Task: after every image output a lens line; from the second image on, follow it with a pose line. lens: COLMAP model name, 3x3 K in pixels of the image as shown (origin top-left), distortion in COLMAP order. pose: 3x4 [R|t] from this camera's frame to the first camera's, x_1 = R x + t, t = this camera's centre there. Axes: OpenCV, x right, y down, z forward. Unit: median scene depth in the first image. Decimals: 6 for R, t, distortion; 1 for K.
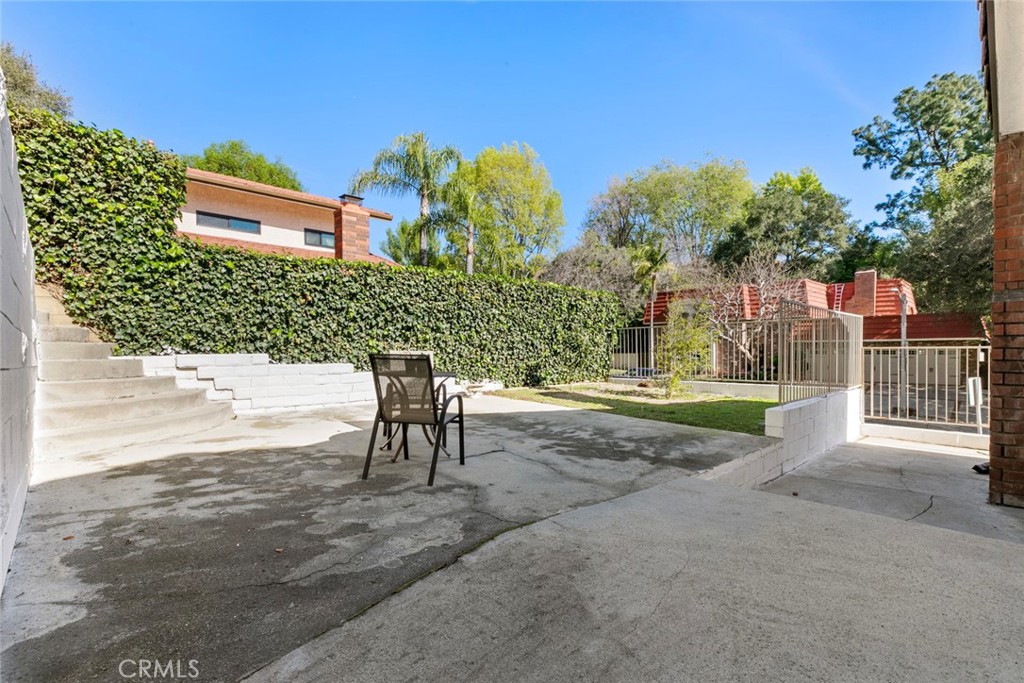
lens RADIAL K [[469.7, 0, 511.1], [0, 469.7, 347.2], [0, 0, 1]] dist [0.003471, 0.000944]
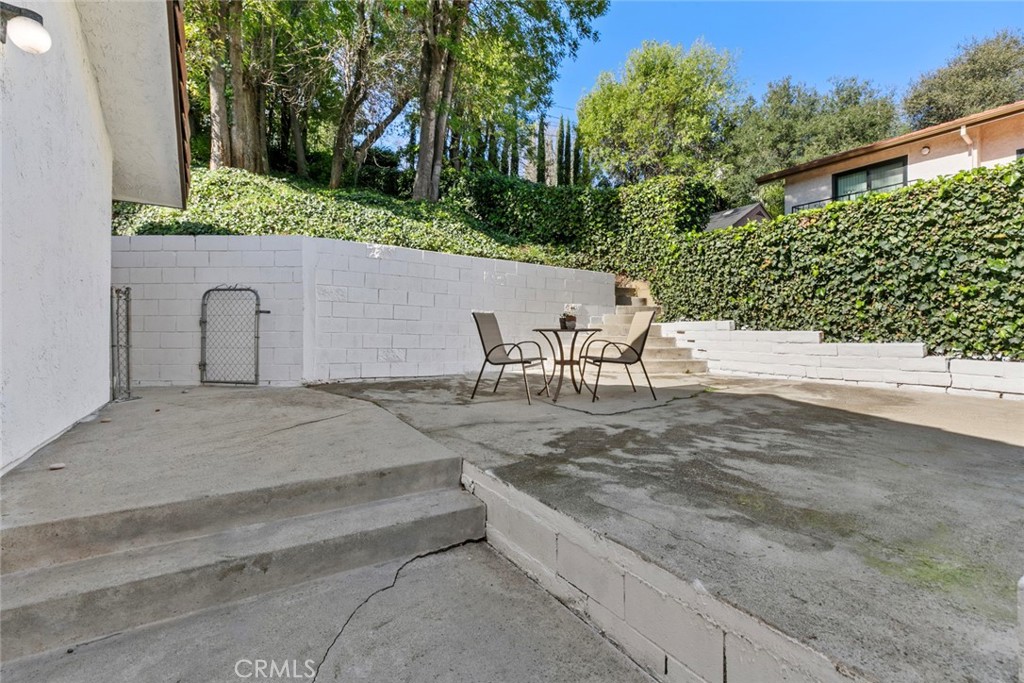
lens RADIAL K [[469.7, 0, 510.6], [0, 469.7, 341.9], [0, 0, 1]] dist [0.003471, 0.000944]
pose [[-0.197052, 0.025937, -0.980050, 0.719593], [0.003771, 0.999663, 0.025698, 0.037439], [0.980386, 0.001368, -0.197084, 0.786048]]
